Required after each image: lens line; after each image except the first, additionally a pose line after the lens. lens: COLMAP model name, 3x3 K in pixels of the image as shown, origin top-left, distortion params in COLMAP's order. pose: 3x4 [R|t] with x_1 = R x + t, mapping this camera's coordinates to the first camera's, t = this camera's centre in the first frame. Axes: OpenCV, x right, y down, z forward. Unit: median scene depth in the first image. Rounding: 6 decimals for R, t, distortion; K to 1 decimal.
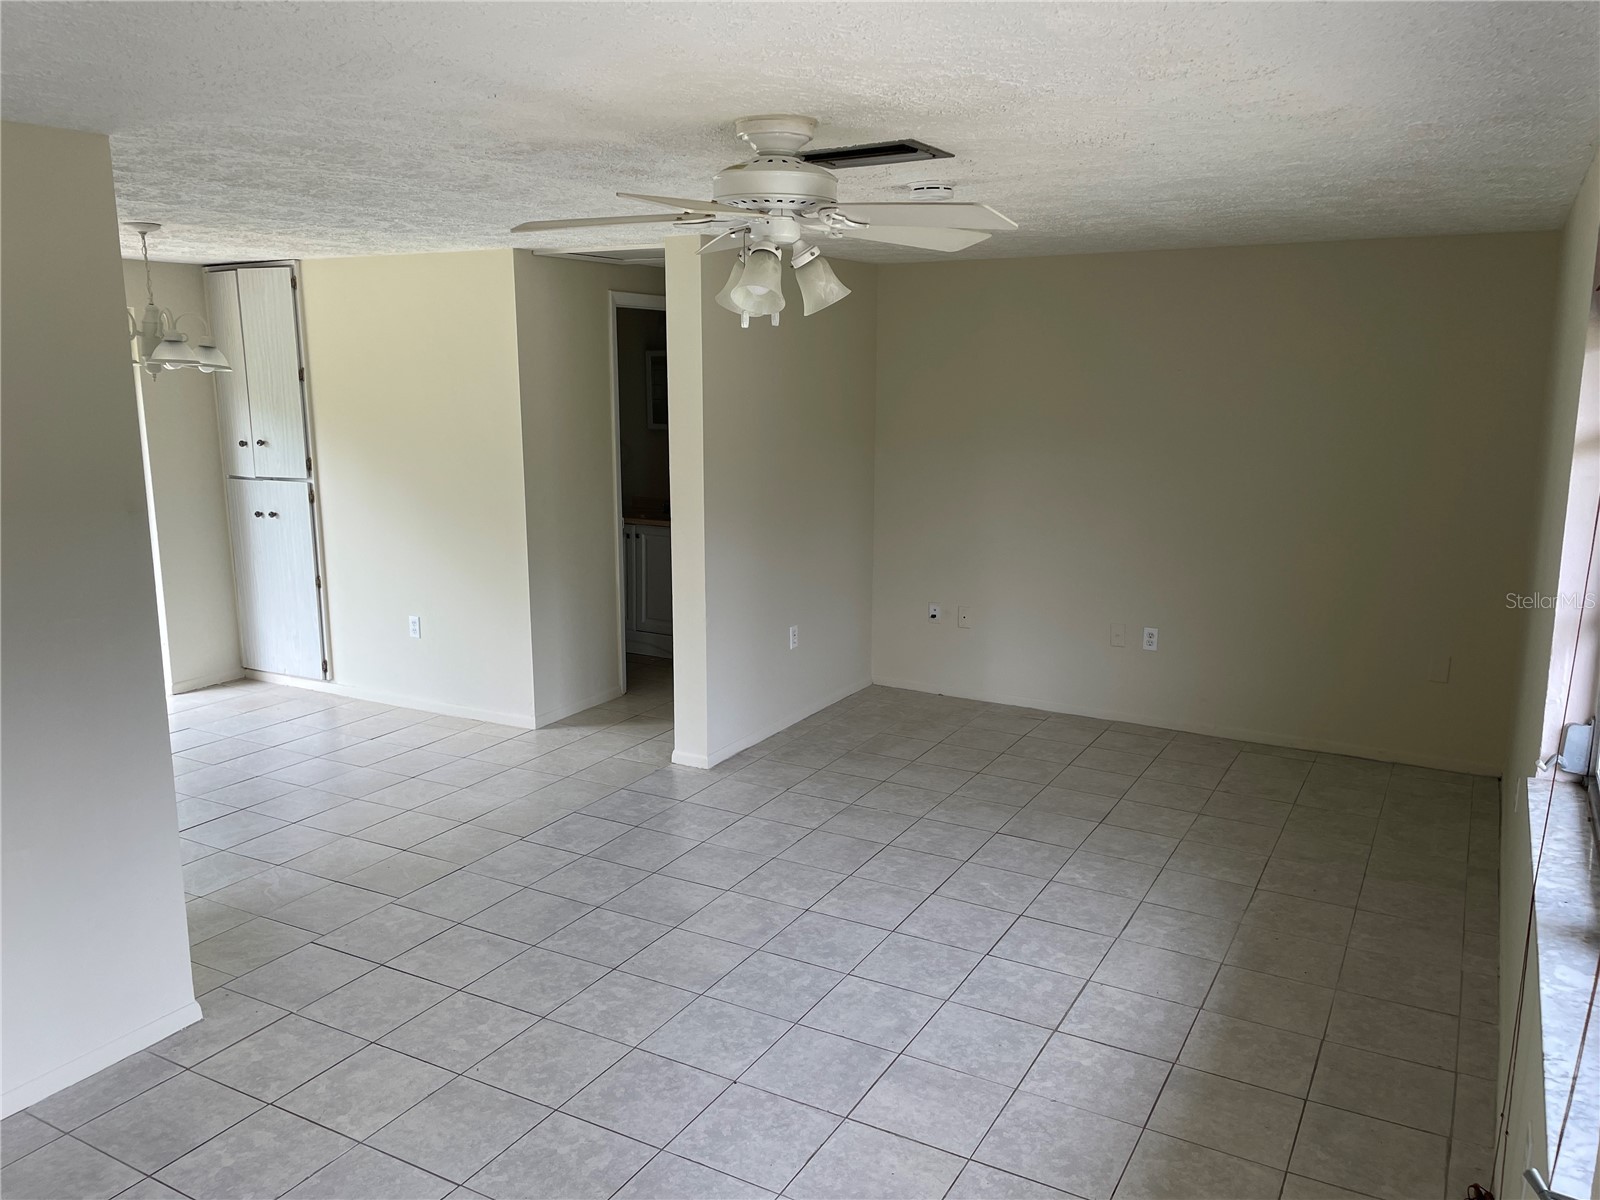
lens RADIAL K [[1213.5, 0, 806.8], [0, 1213.5, 596.1], [0, 0, 1]] dist [0.067536, -0.008691]
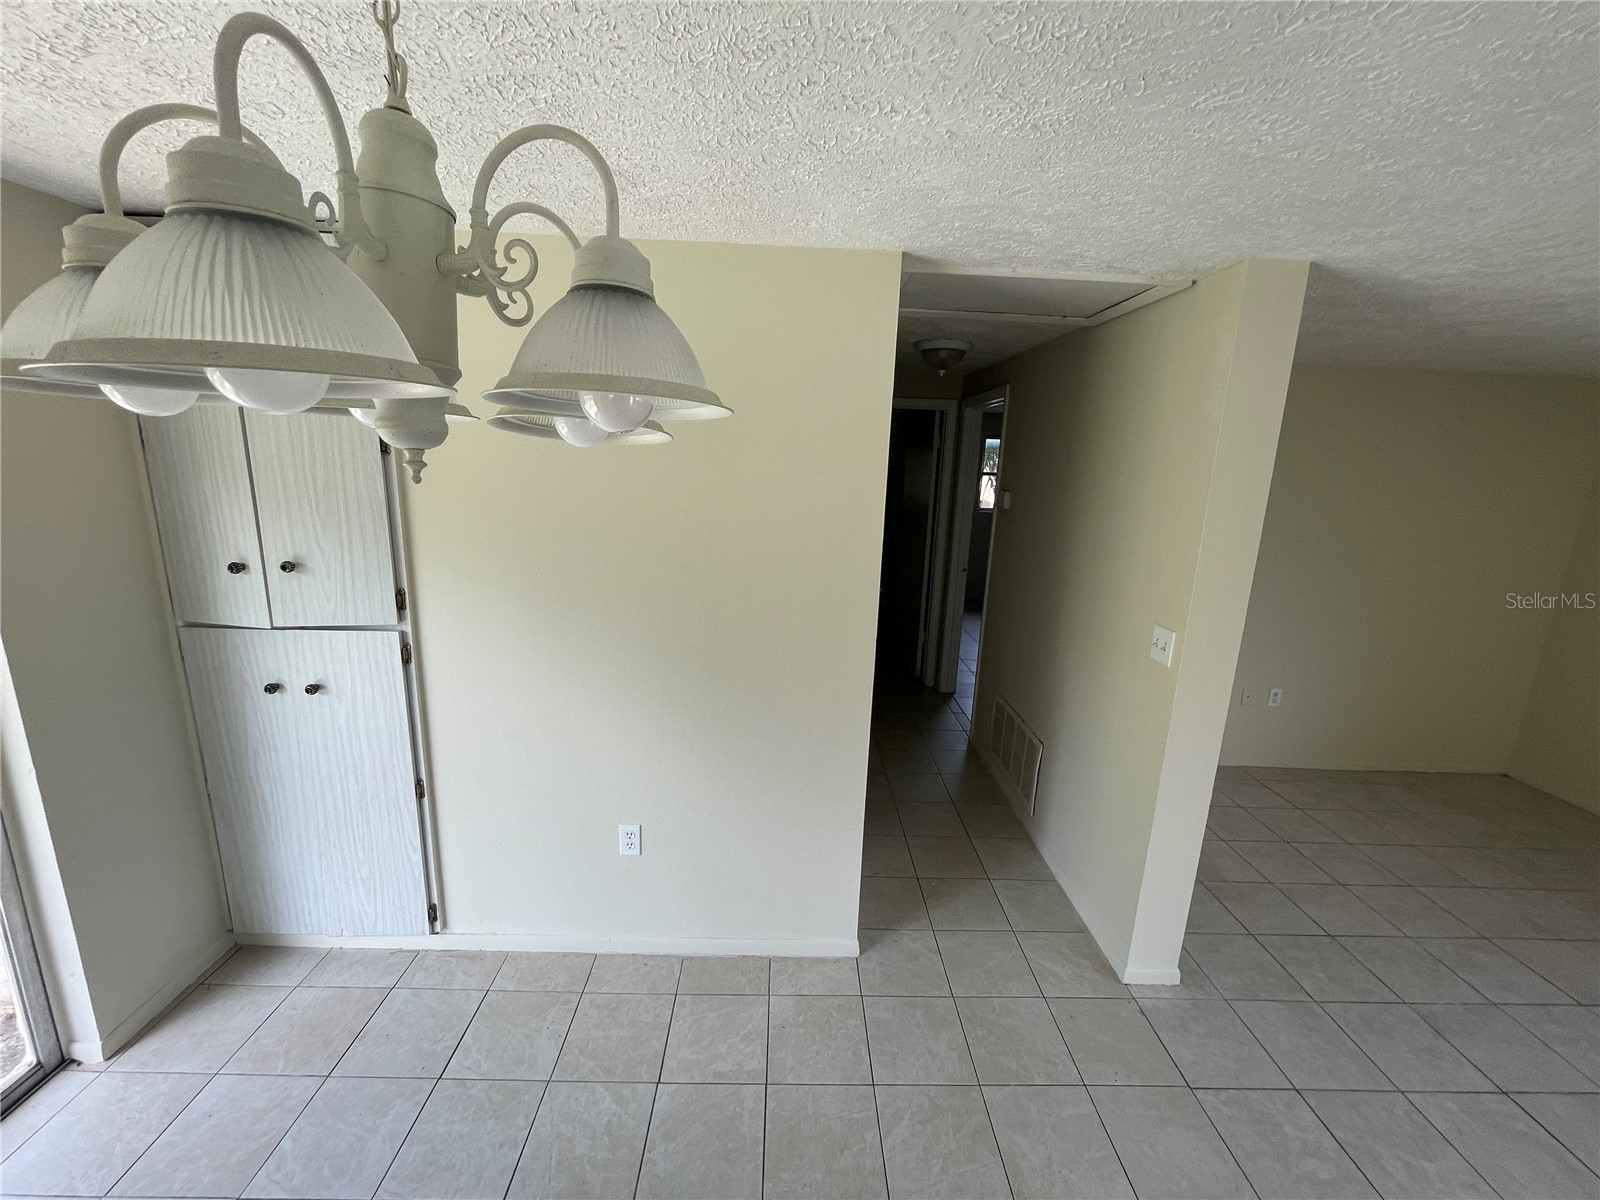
lens RADIAL K [[647.3, 0, 801.3], [0, 647.3, 595.1], [0, 0, 1]] dist [-0.002507, -0.000495]
pose [[0.859682, -0.076022, 0.505141, -0.397429], [0.052586, 0.996781, 0.060518, -0.118050], [-0.508115, -0.025463, 0.860913, 0.644791]]
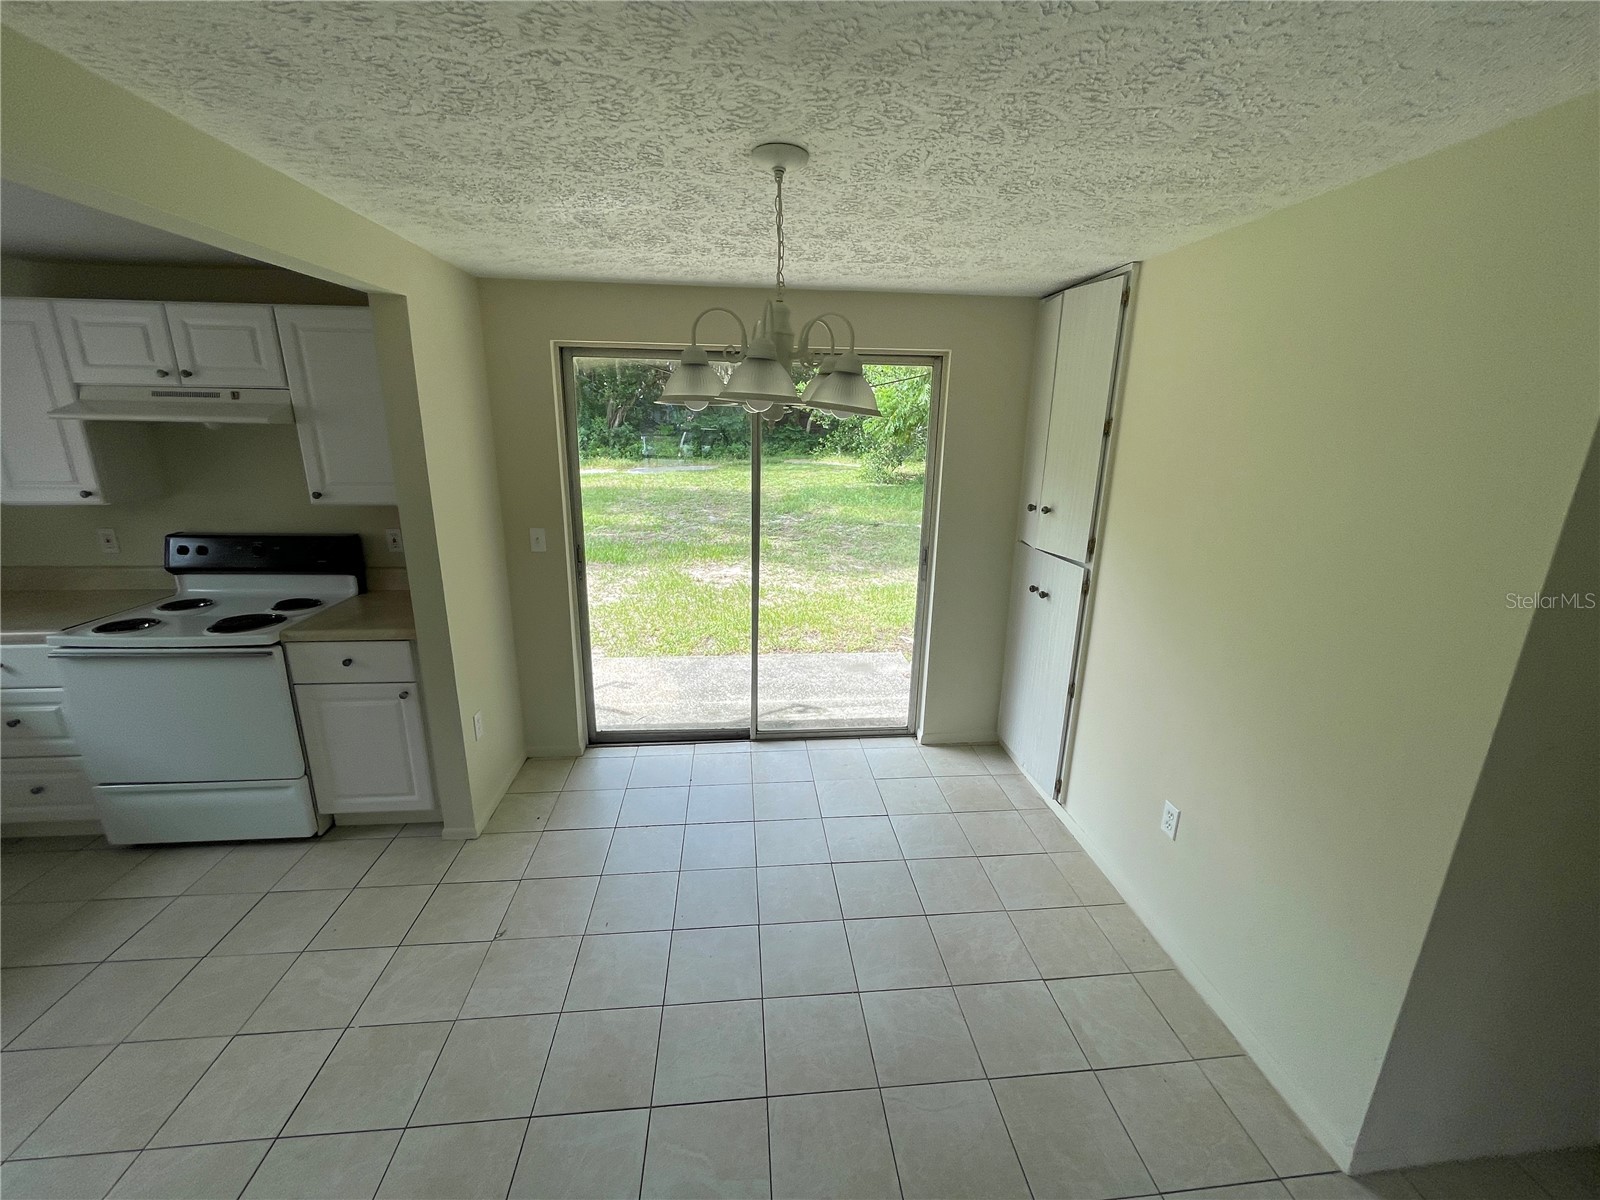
lens RADIAL K [[647.3, 0, 801.7], [0, 647.3, 594.3], [0, 0, 1]] dist [-0.002507, -0.000495]
pose [[0.574532, 0.226964, -0.786385, -0.184940], [-0.166074, 0.973124, 0.159527, -0.112251], [0.801457, 0.038945, 0.596783, 0.615281]]
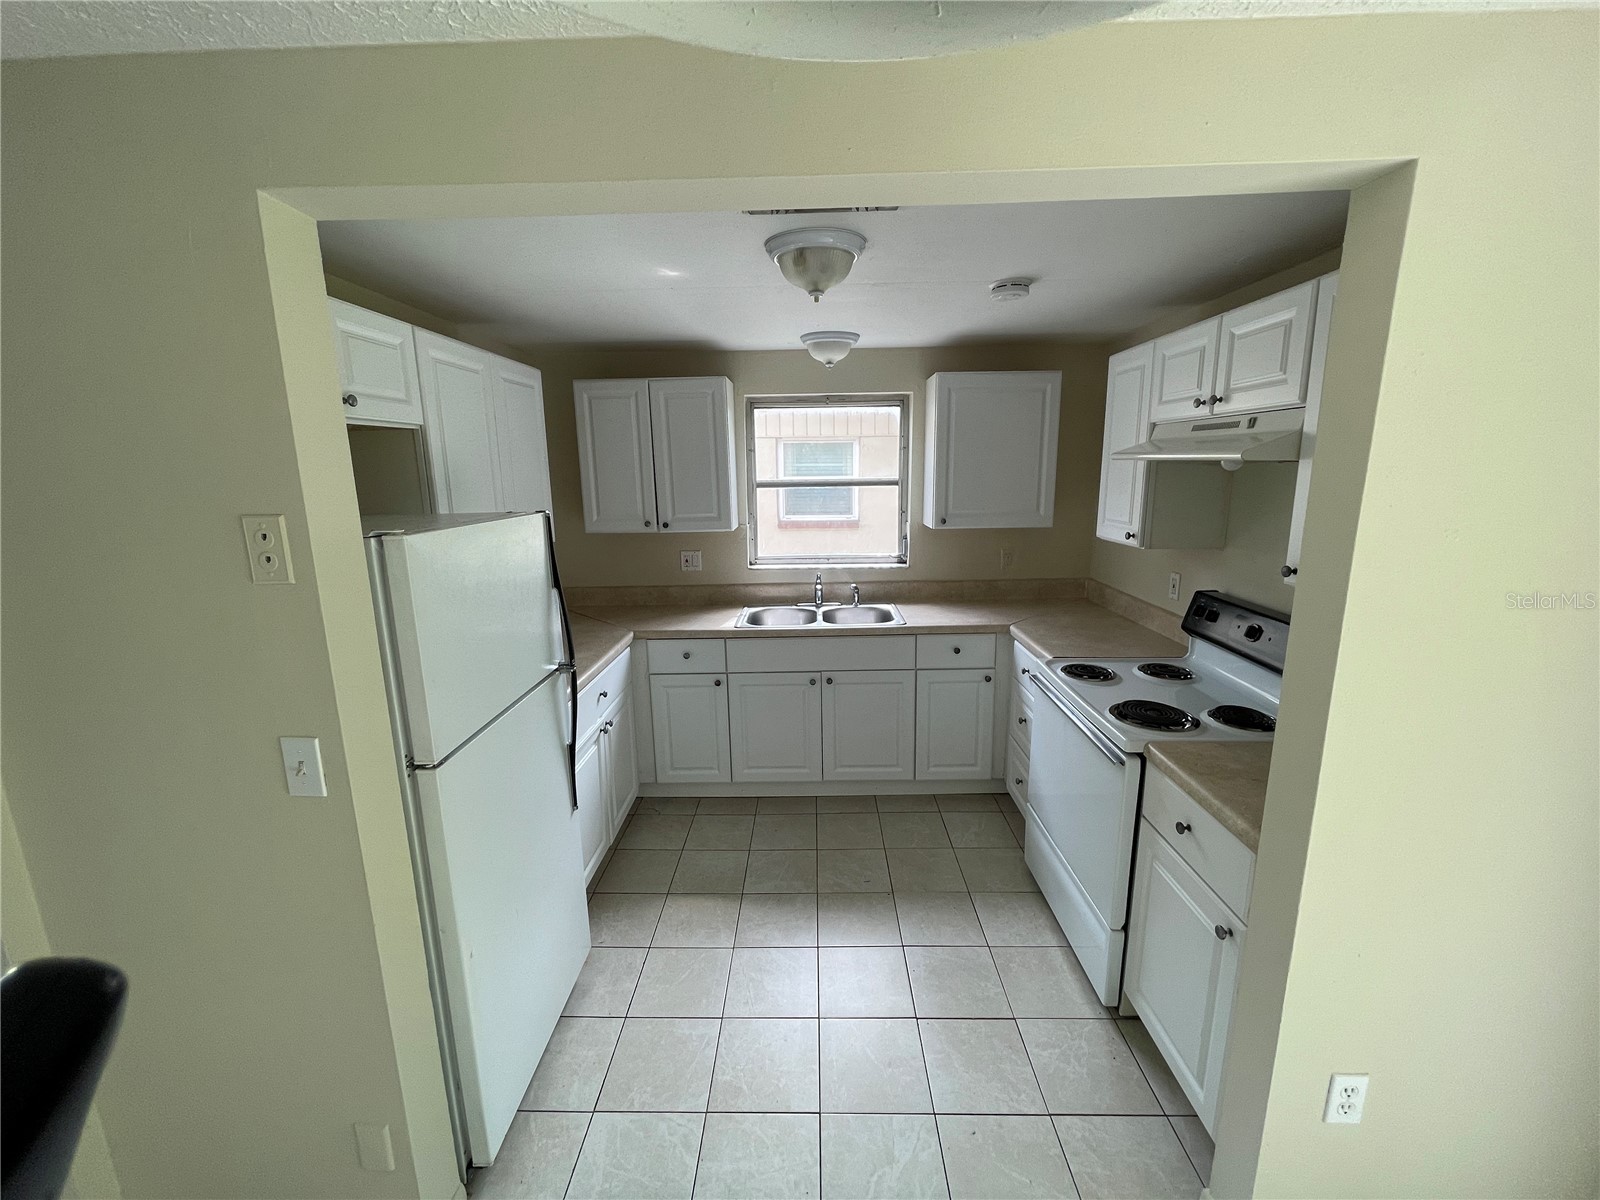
lens RADIAL K [[647.3, 0, 799.6], [0, 647.3, 597.5], [0, 0, 1]] dist [-0.002507, -0.000495]
pose [[-0.879641, 0.108978, -0.462985, -0.402238], [-0.070451, 0.932809, 0.353418, -0.124669], [0.470391, 0.343498, -0.812860, 0.730977]]
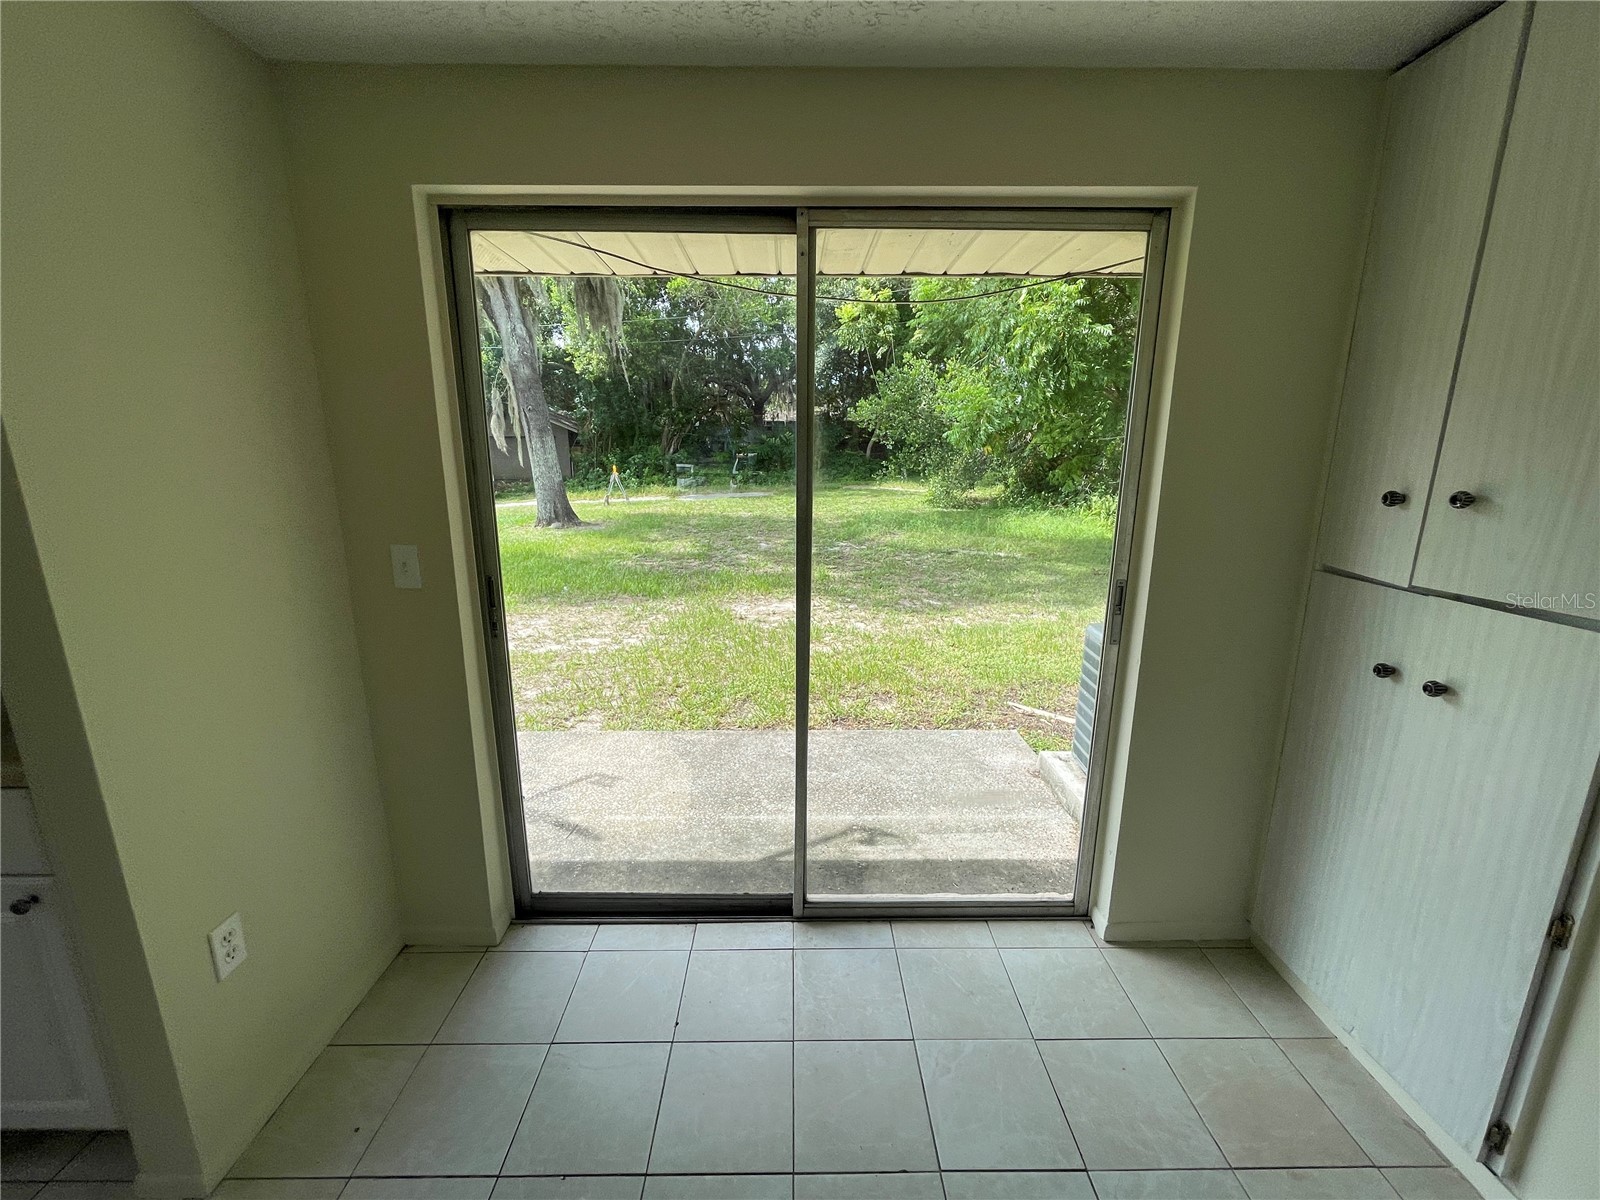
lens RADIAL K [[647.3, 0, 801.8], [0, 647.3, 595.6], [0, 0, 1]] dist [-0.002507, -0.000495]
pose [[0.501246, 0.194503, -0.843162, -0.378685], [-0.160777, 0.978377, 0.130116, -0.090821], [0.850237, 0.070341, 0.521679, 0.742750]]
